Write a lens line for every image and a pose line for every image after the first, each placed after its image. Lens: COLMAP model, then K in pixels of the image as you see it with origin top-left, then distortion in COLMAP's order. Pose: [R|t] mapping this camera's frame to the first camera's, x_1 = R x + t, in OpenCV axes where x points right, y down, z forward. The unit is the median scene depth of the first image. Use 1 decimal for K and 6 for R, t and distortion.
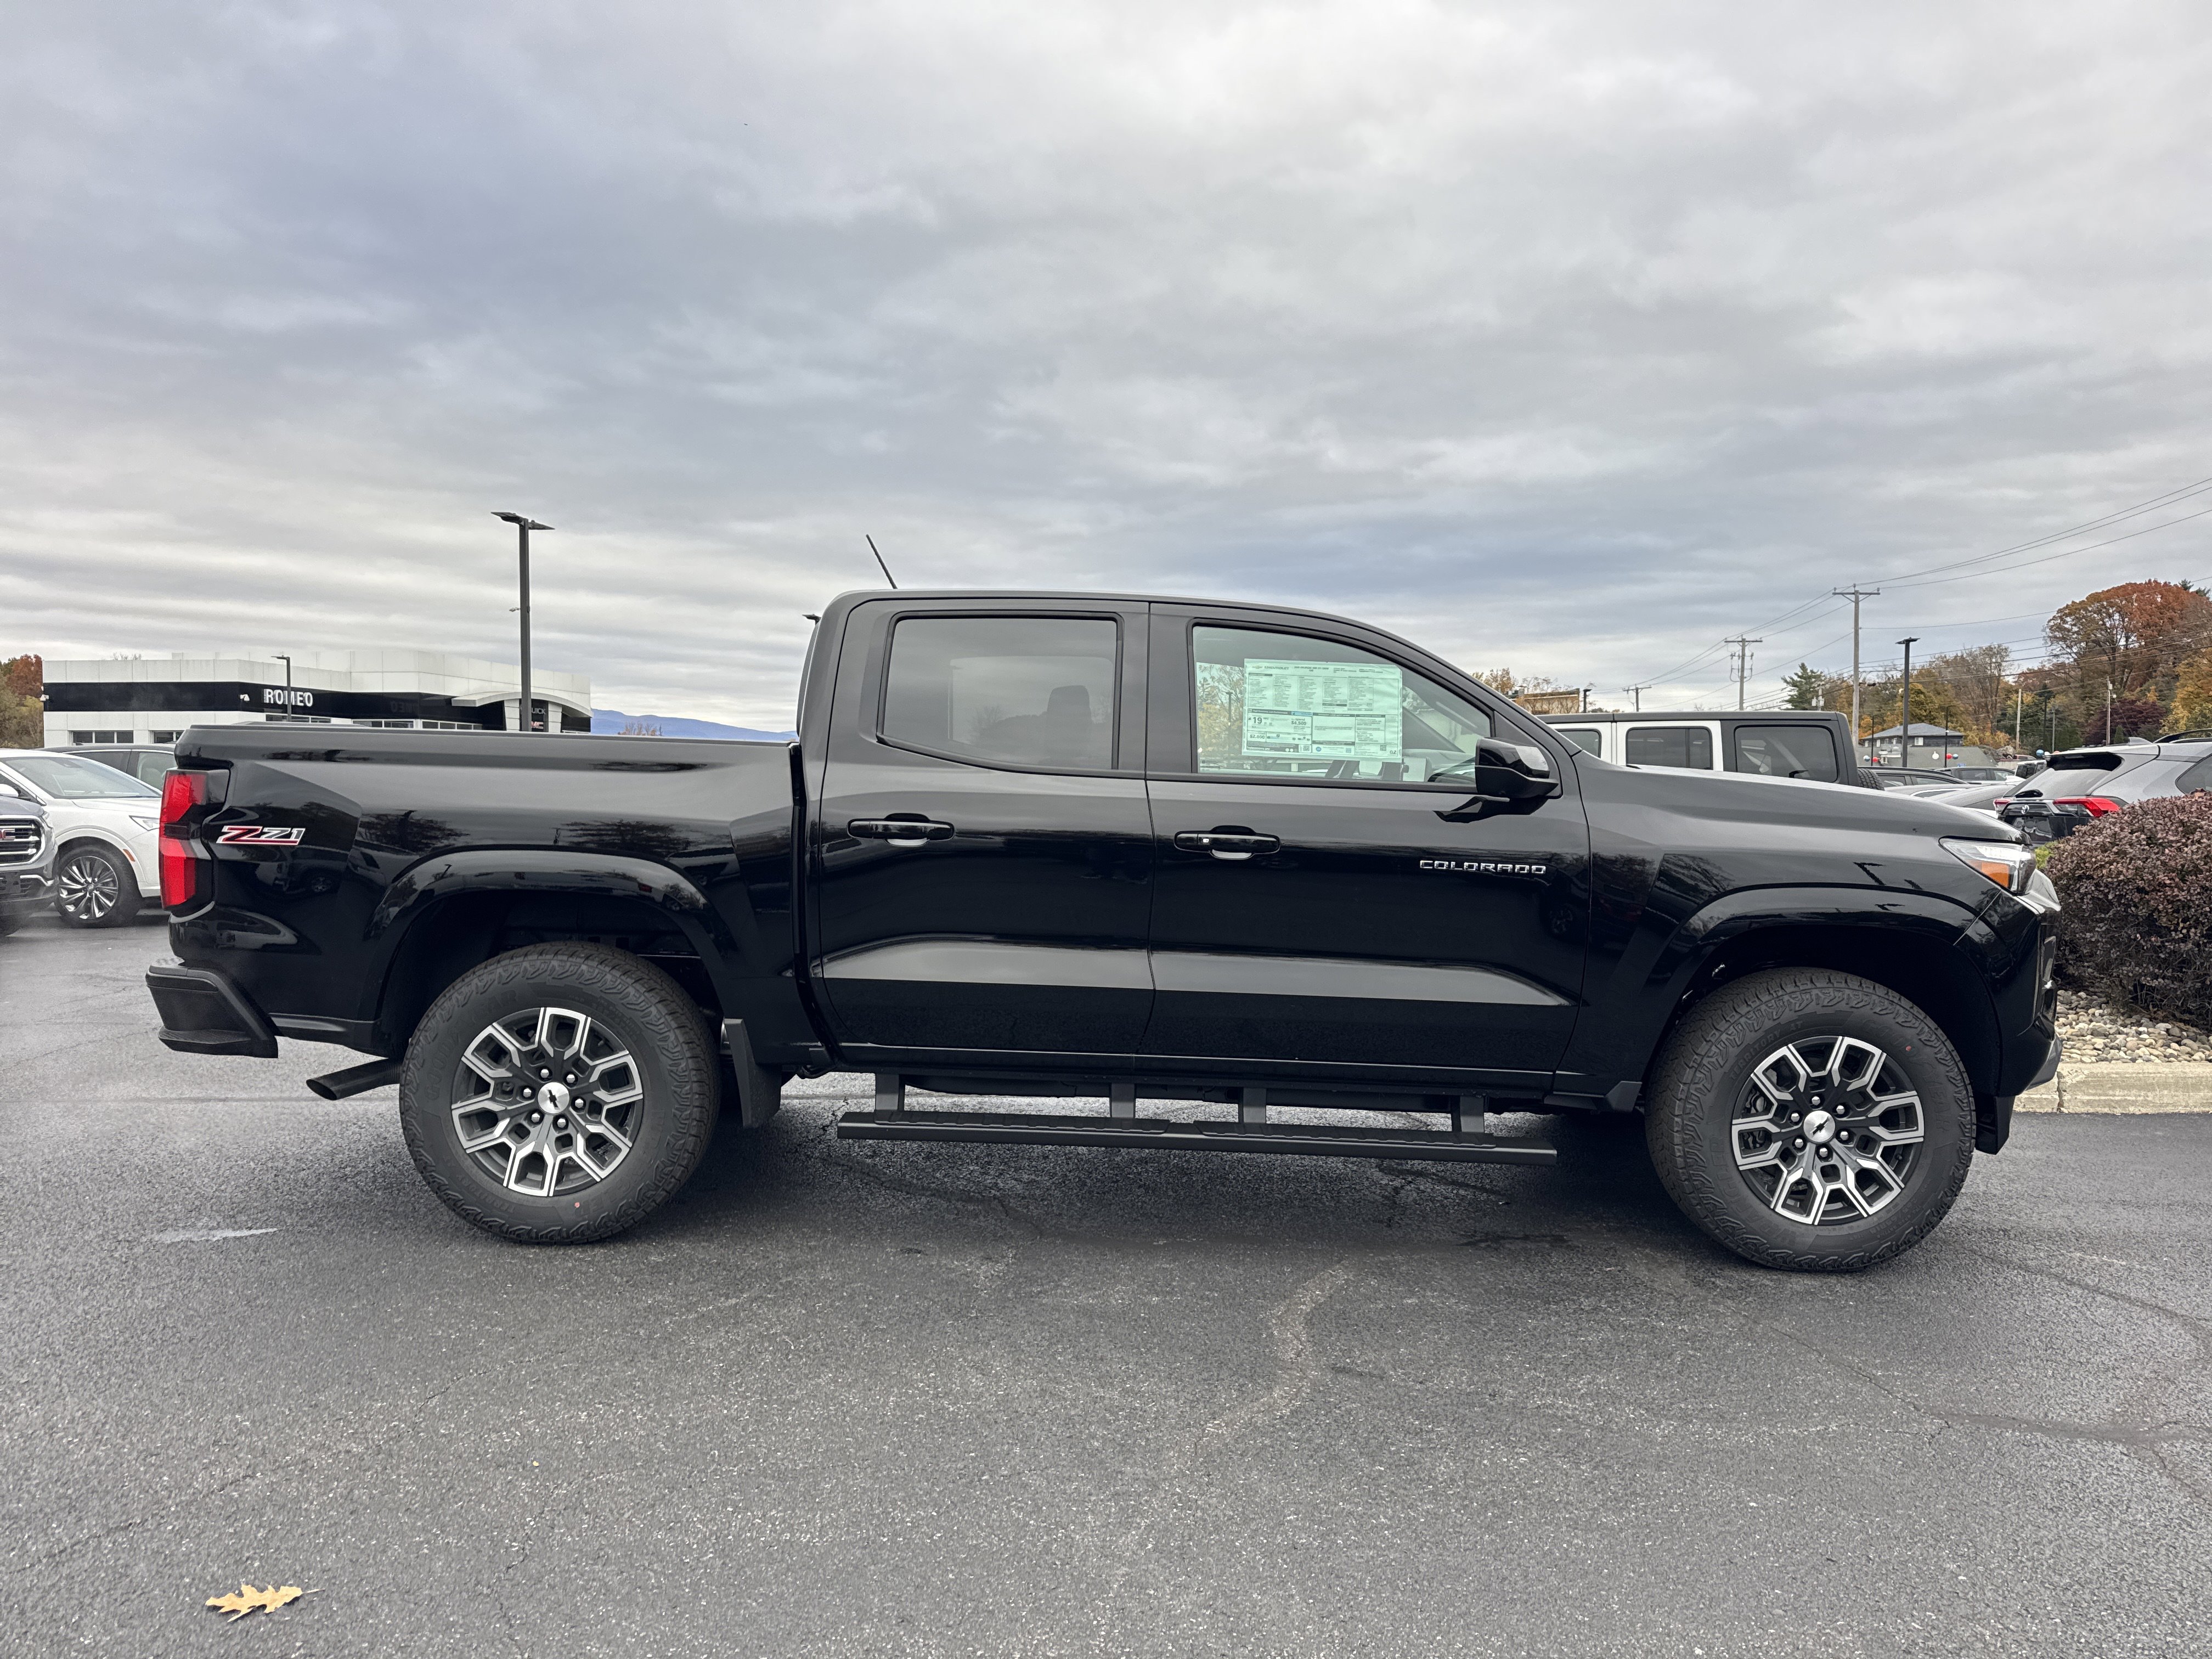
lens RADIAL K [[1572.4, 0, 1120.1], [0, 1572.4, 823.1], [0, 0, 1]] dist [-0.011745, -0.004699]
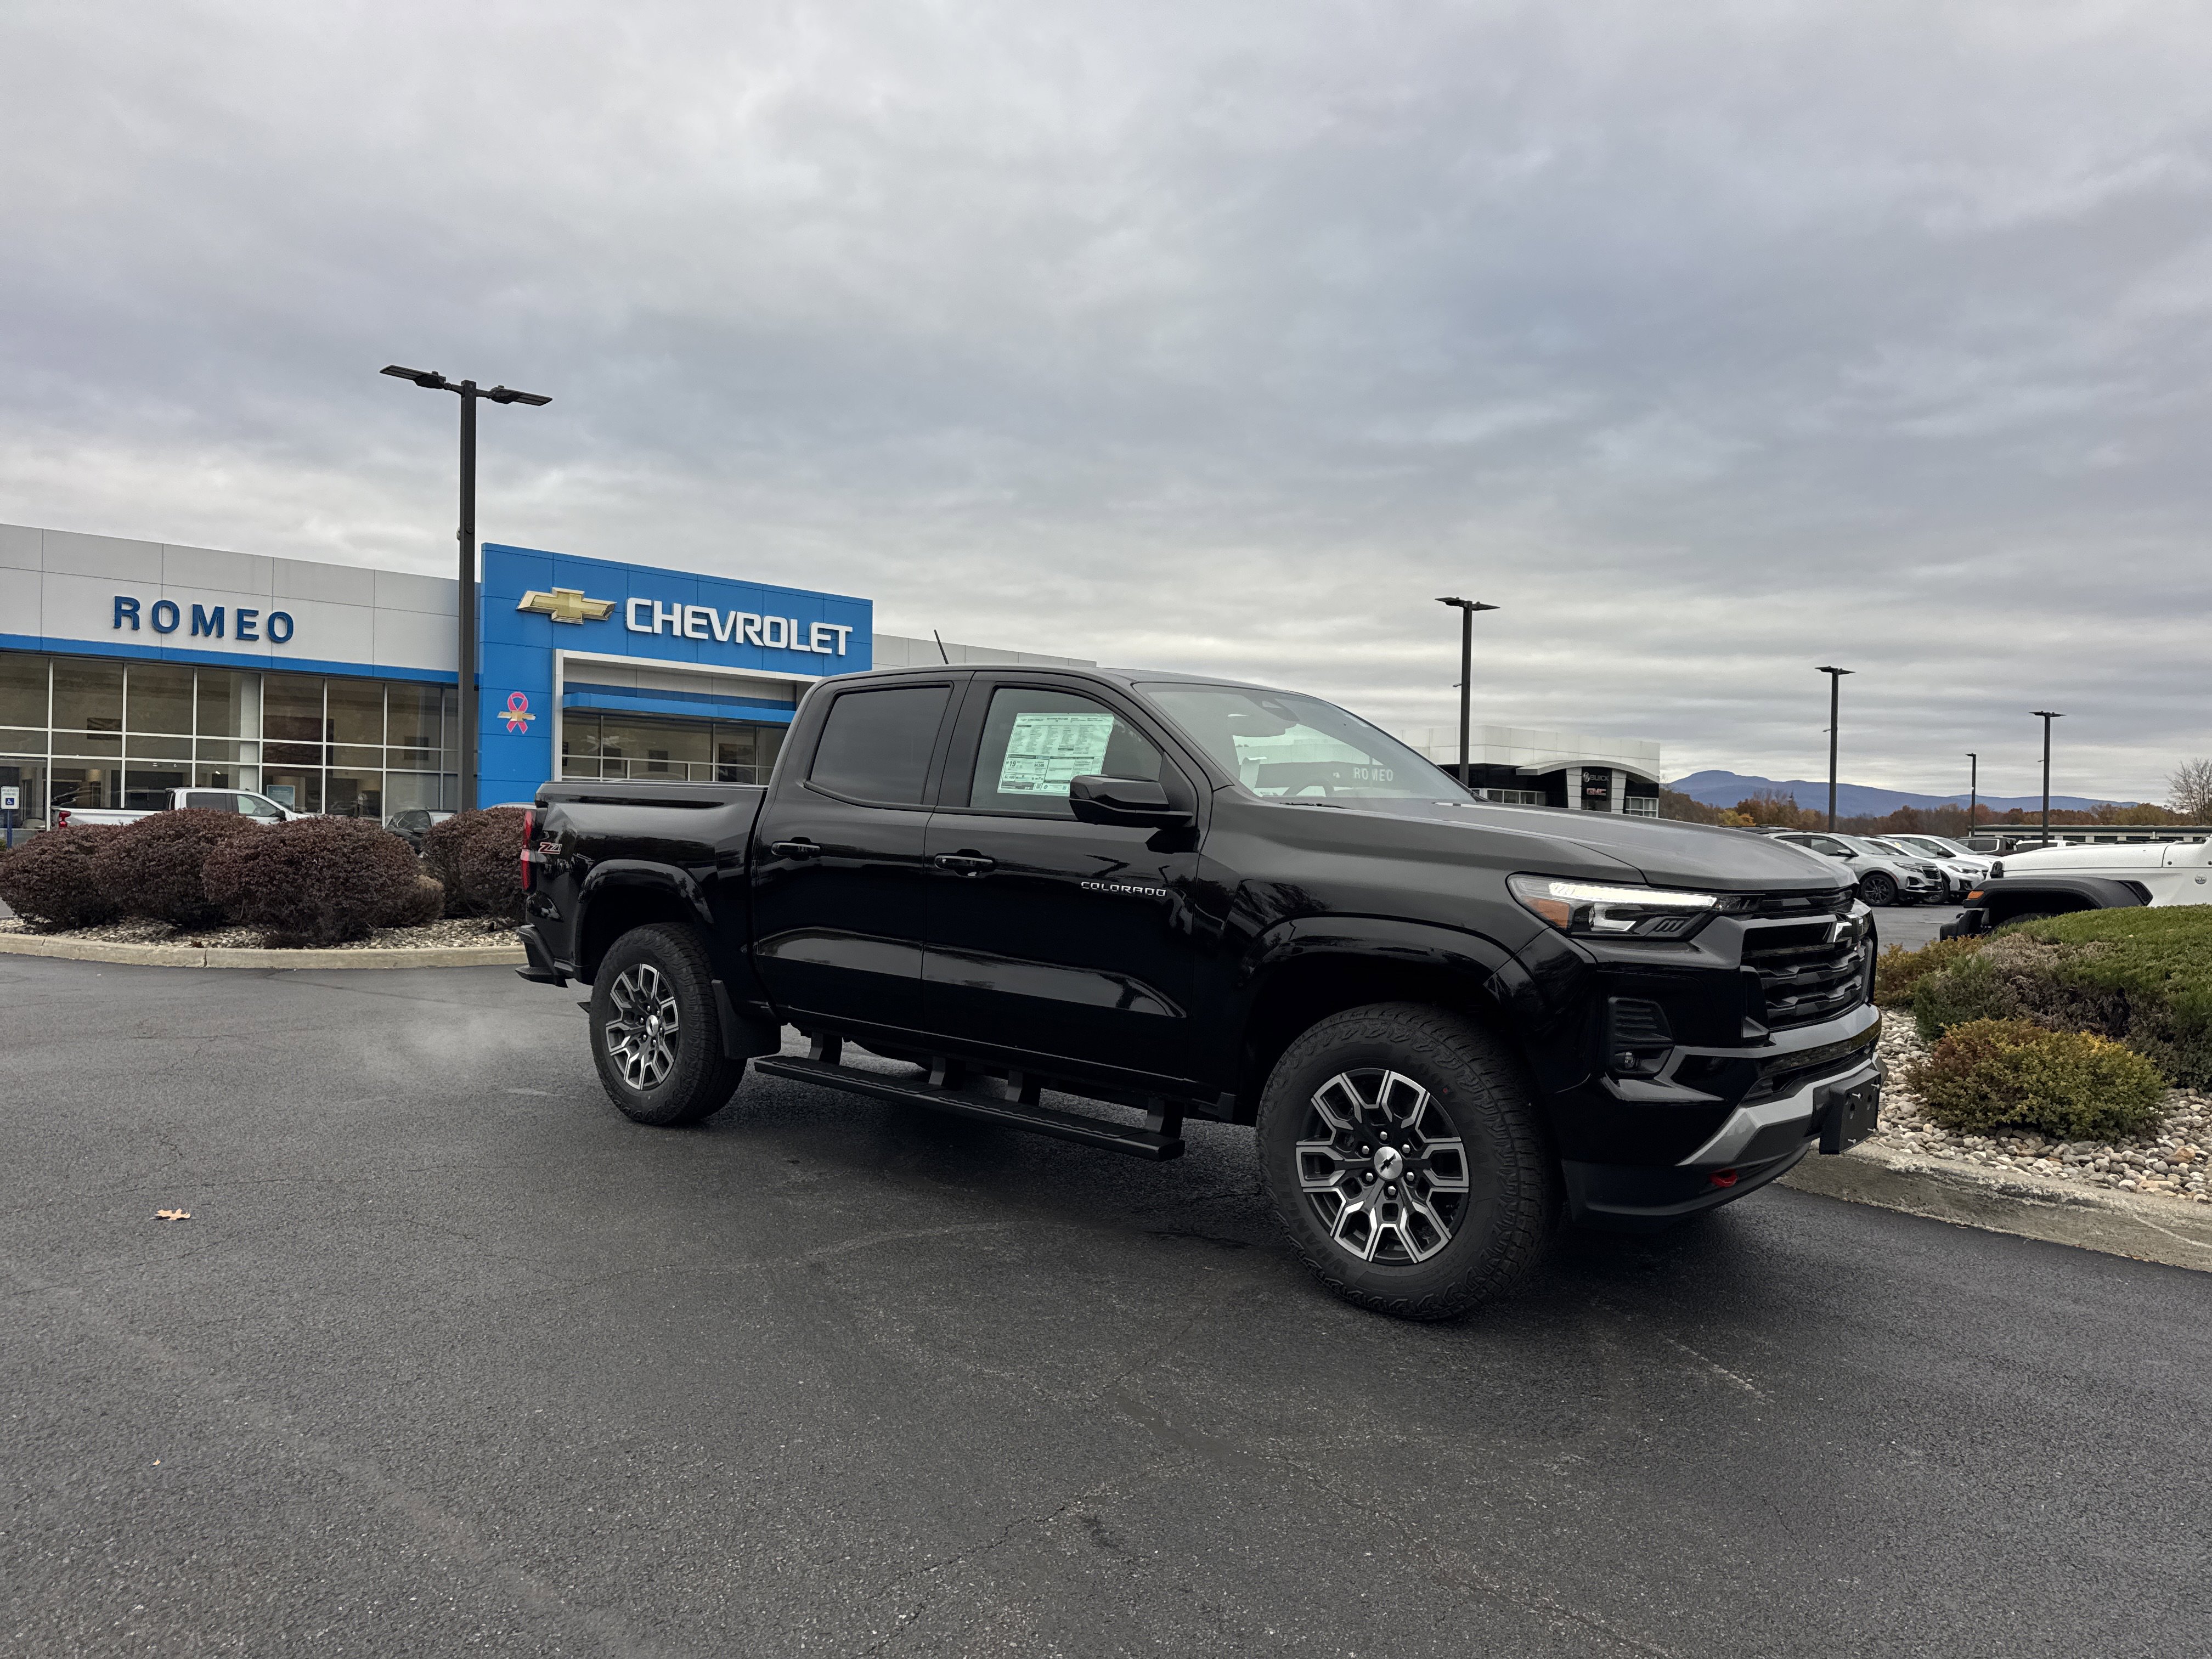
lens RADIAL K [[1567.3, 0, 1094.7], [0, 1567.3, 831.5], [0, 0, 1]] dist [0.027162, -0.029073]
pose [[0.748291, 0.000211, -0.663370, 0.965646], [-0.025538, 0.999268, -0.028489, 0.020046], [0.662879, 0.038259, 0.747749, 0.141149]]
